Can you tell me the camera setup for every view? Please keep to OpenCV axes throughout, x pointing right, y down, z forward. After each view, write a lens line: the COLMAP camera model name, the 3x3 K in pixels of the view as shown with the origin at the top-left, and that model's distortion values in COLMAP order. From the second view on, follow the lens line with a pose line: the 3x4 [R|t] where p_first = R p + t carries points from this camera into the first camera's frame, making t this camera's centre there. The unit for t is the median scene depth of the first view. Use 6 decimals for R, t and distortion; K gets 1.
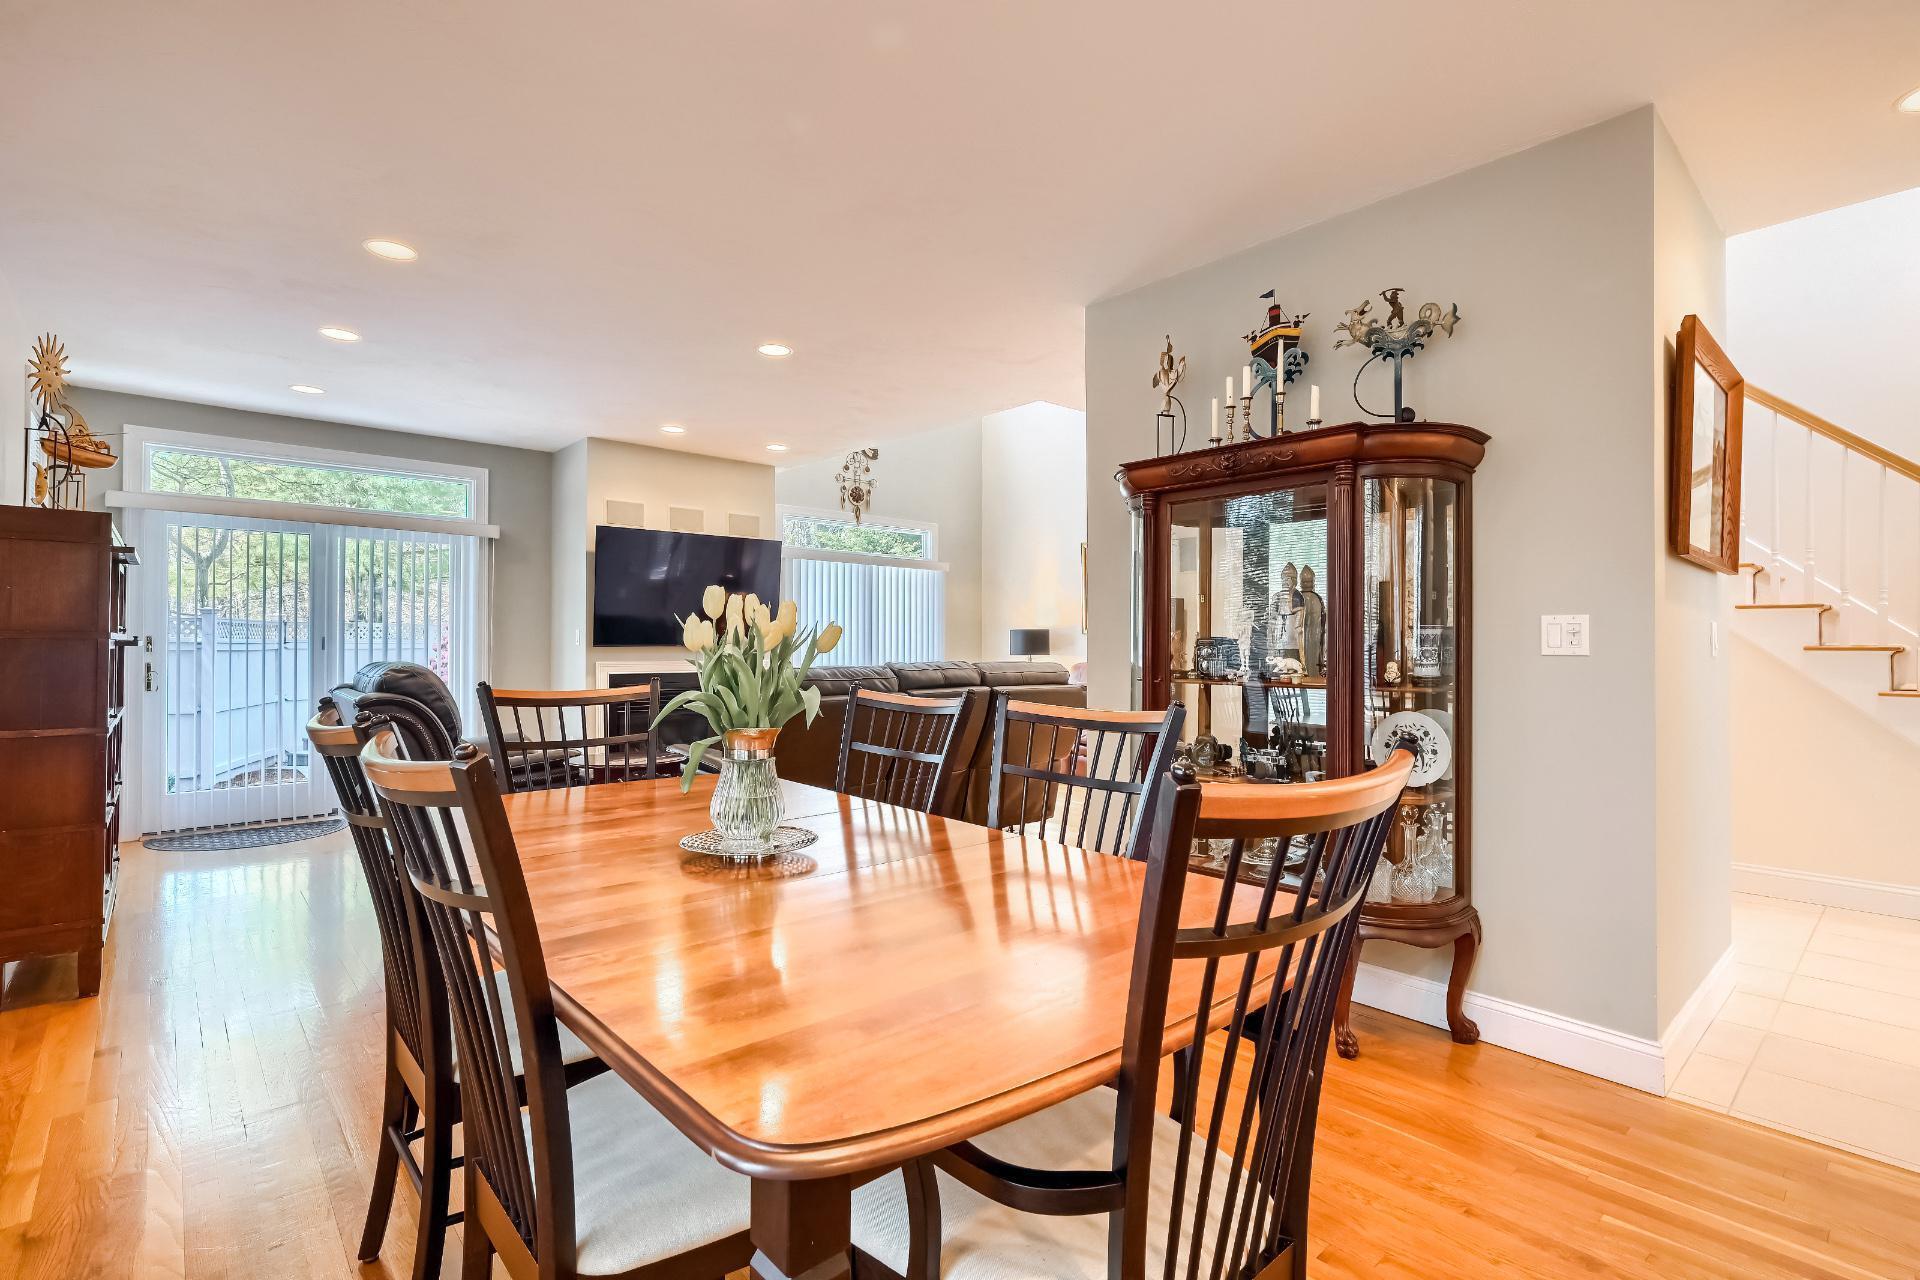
lens RADIAL K [[912.0, 0, 955.8], [0, 912.0, 637.2], [0, 0, 1]] dist [0.000674, 0.000136]
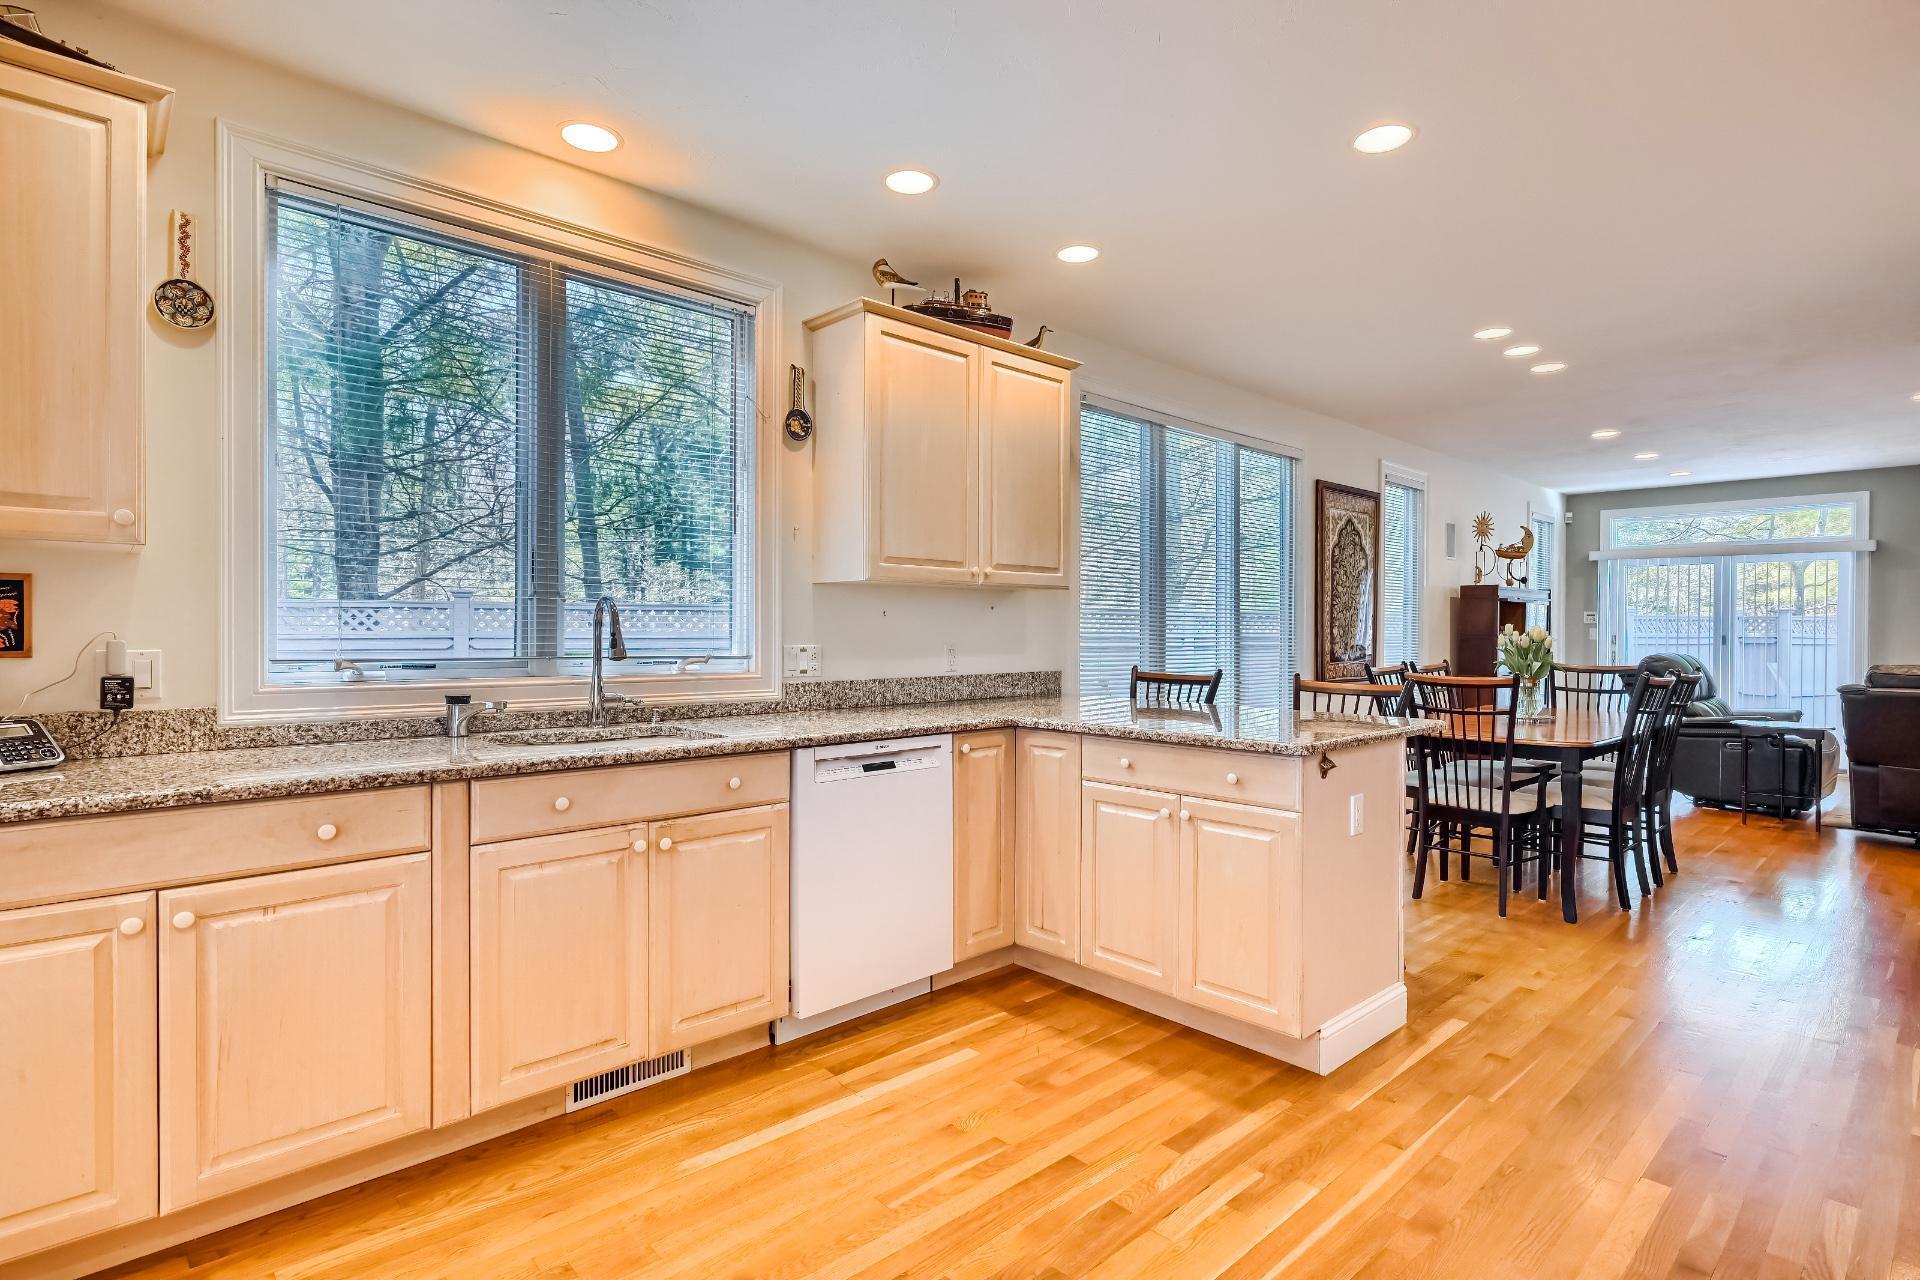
lens RADIAL K [[956.1, 0, 957.8], [0, 956.1, 636.8], [0, 0, 1]] dist [0.001246, -0.000207]
pose [[0.024974, 0.007865, -0.999657, 0.708702], [0.001964, 0.999967, 0.007916, -0.010096], [0.999686, -0.002161, 0.024958, -0.201420]]
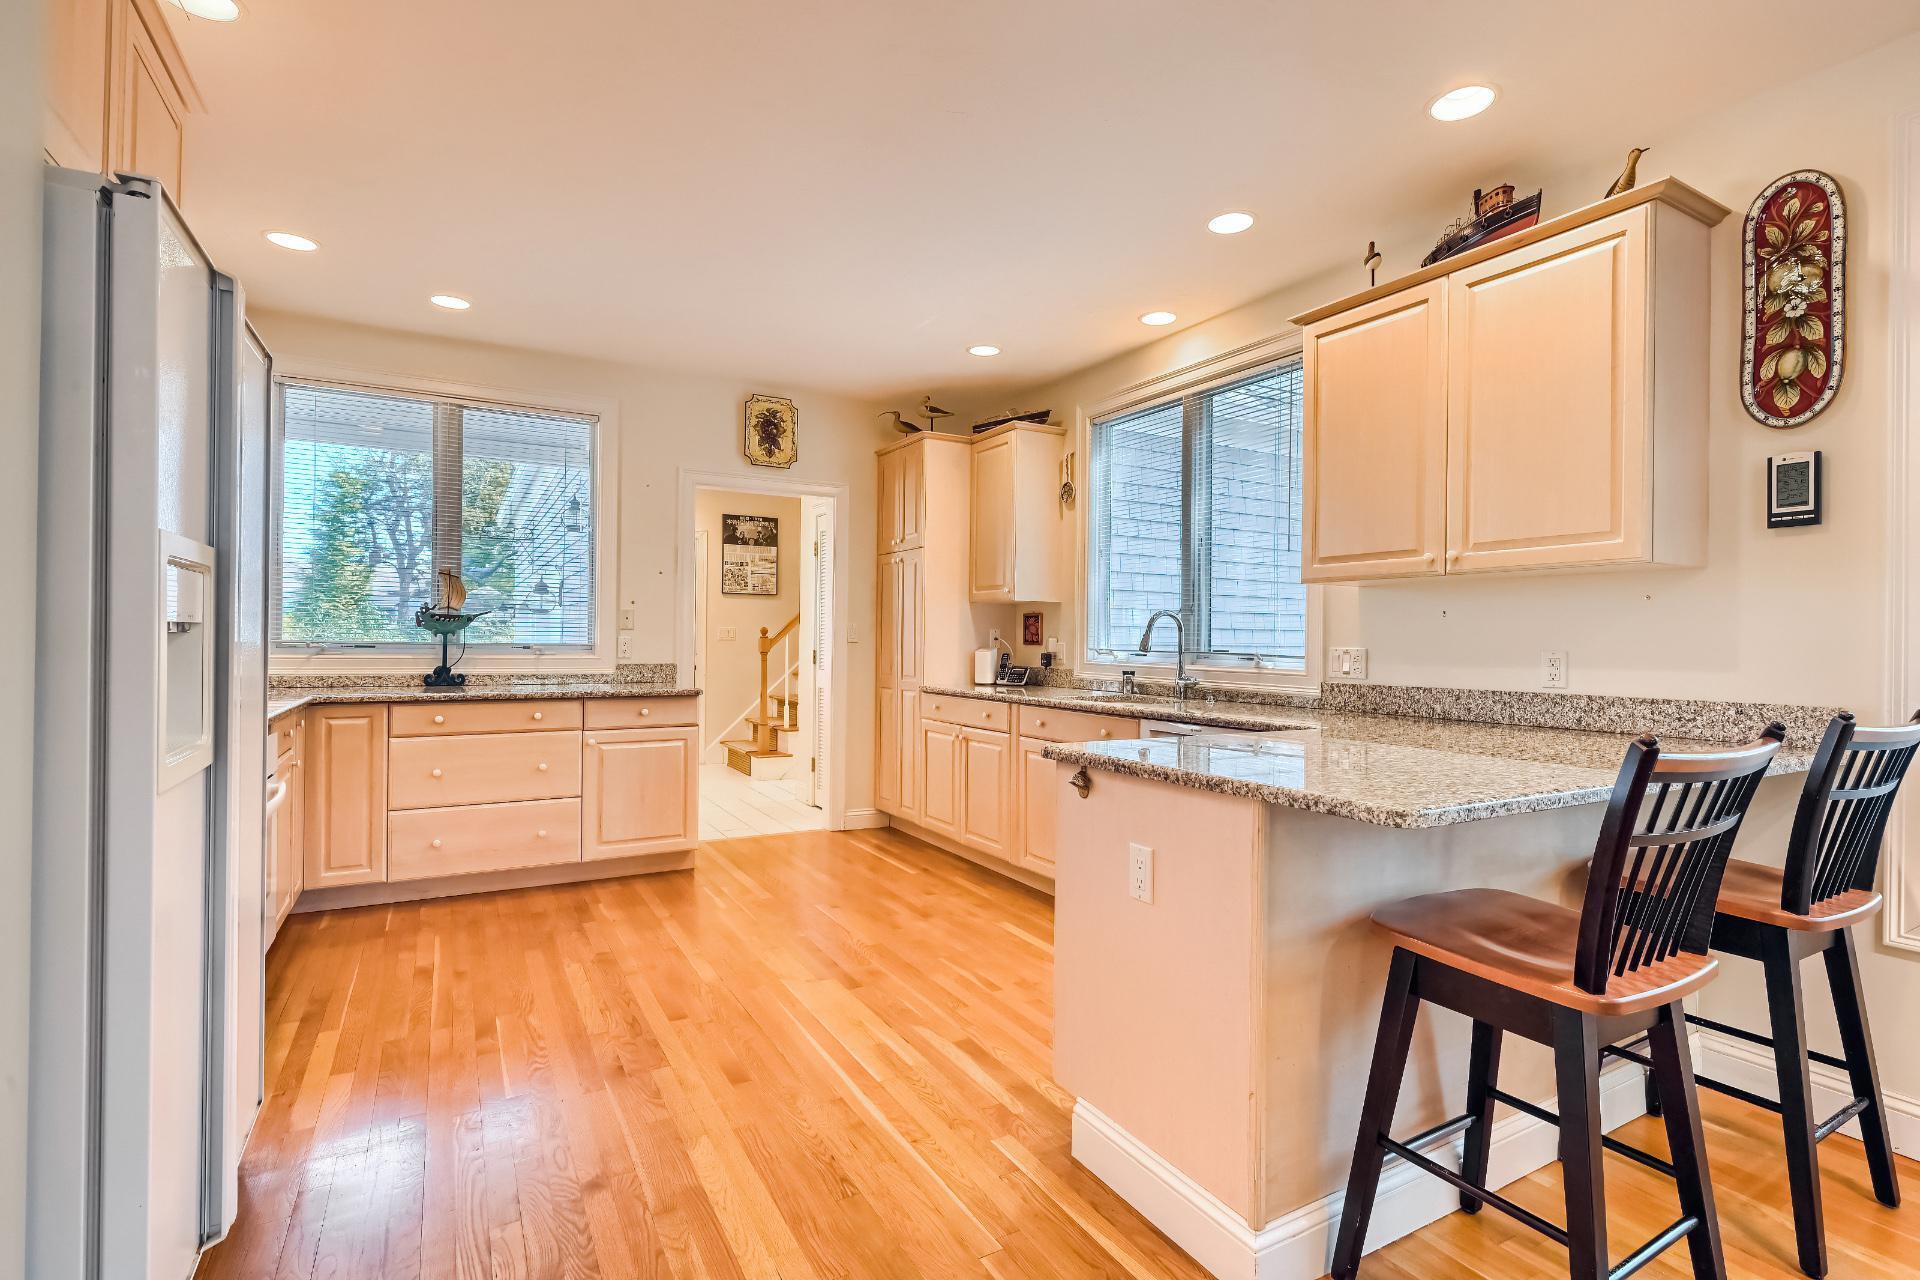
lens RADIAL K [[912.0, 0, 964.3], [0, 912.0, 641.9], [0, 0, 1]] dist [0.000674, 0.000136]
pose [[-0.979201, -0.011611, 0.202562, 0.272215], [-0.013153, 0.999894, -0.006265, 0.001715], [-0.202468, -0.008799, -0.979249, 0.300372]]
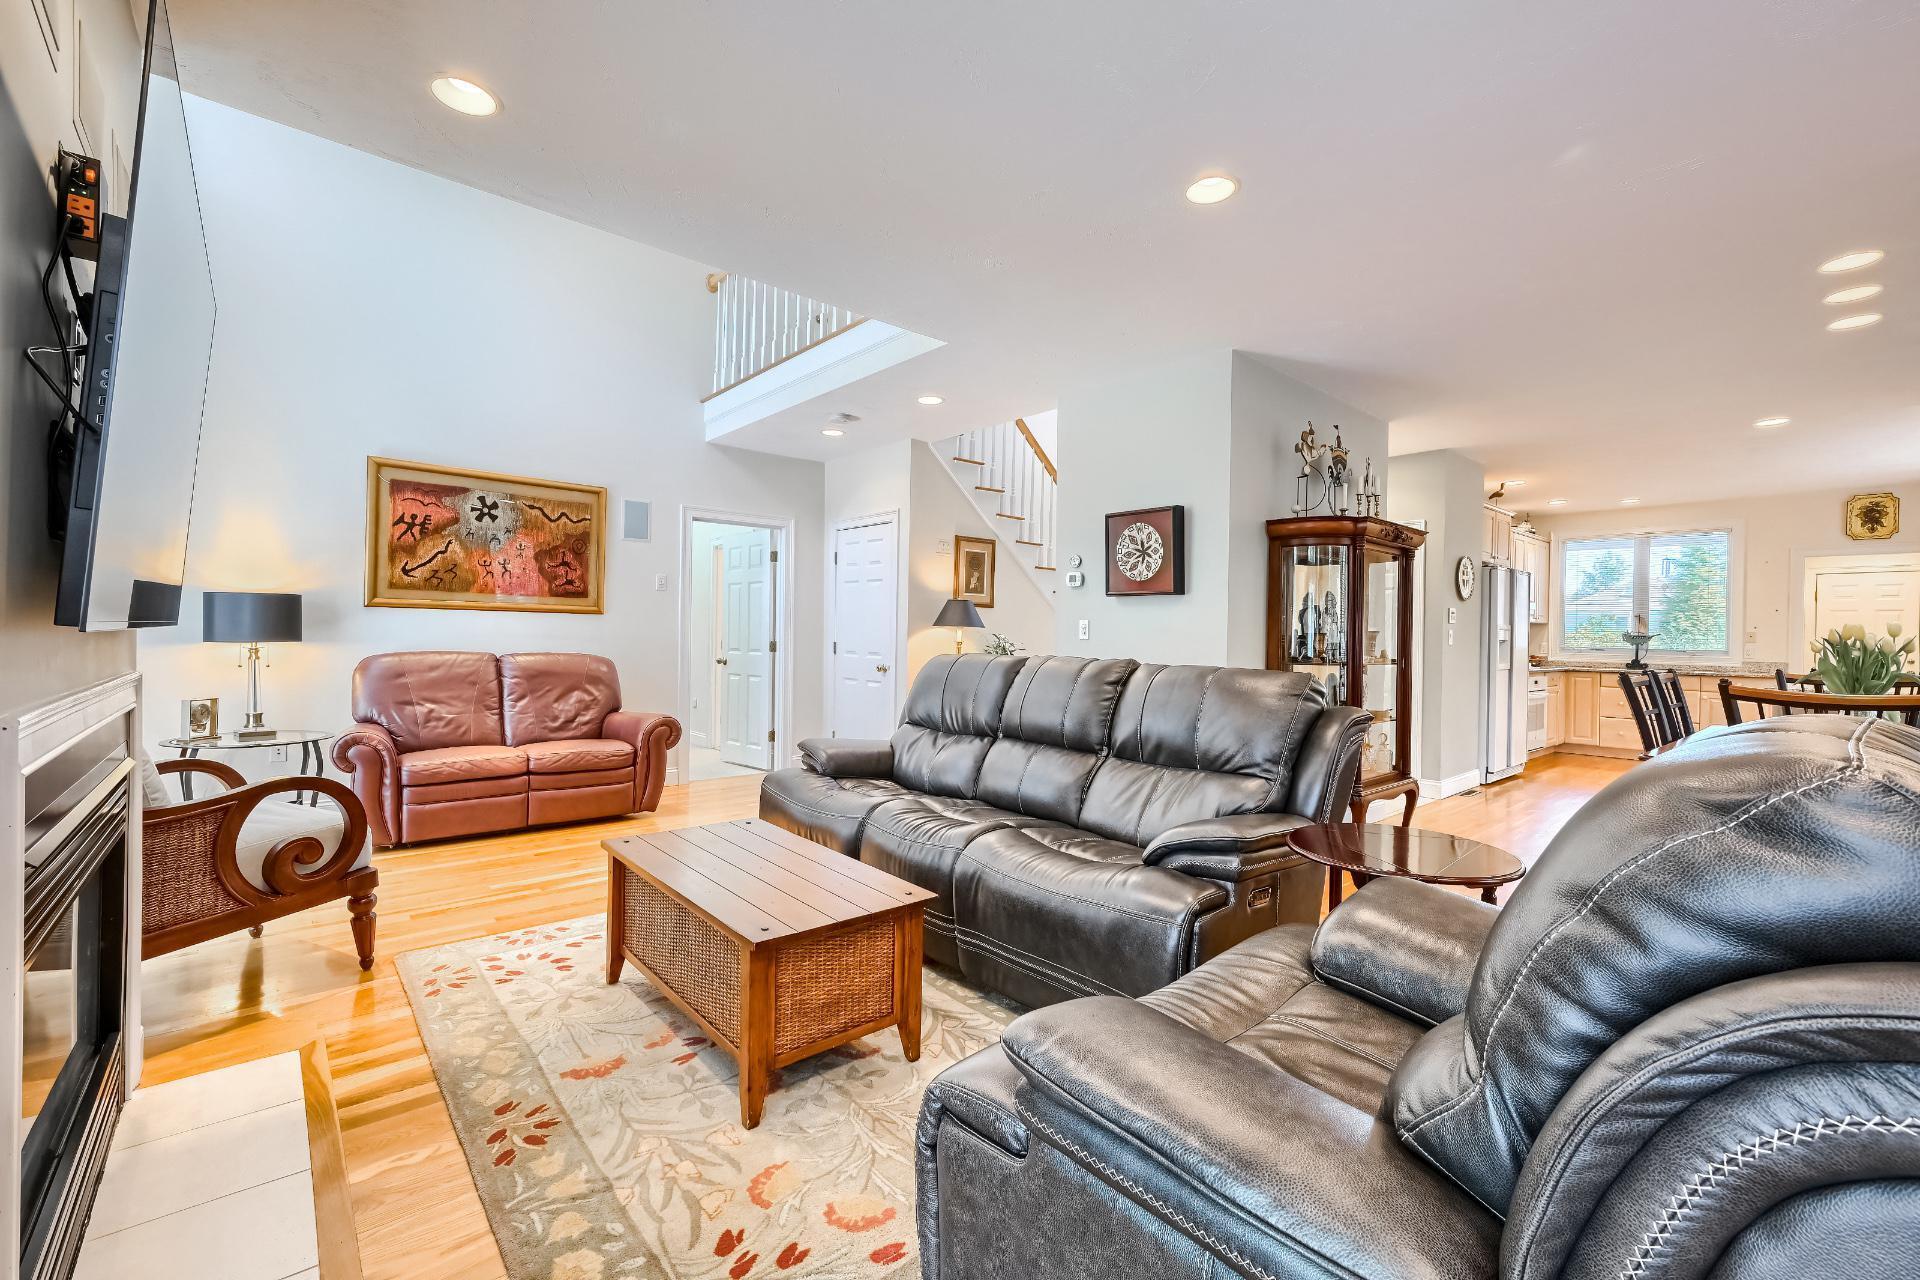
lens RADIAL K [[806.0, 0, 964.3], [0, 806.0, 638.8], [0, 0, 1]] dist [0.003603, 0.001040]
pose [[-0.001022, -0.004699, 0.999988, -0.552557], [-0.023790, 0.999706, 0.004673, 0.007490], [-0.999716, -0.023785, -0.001134, 0.824634]]
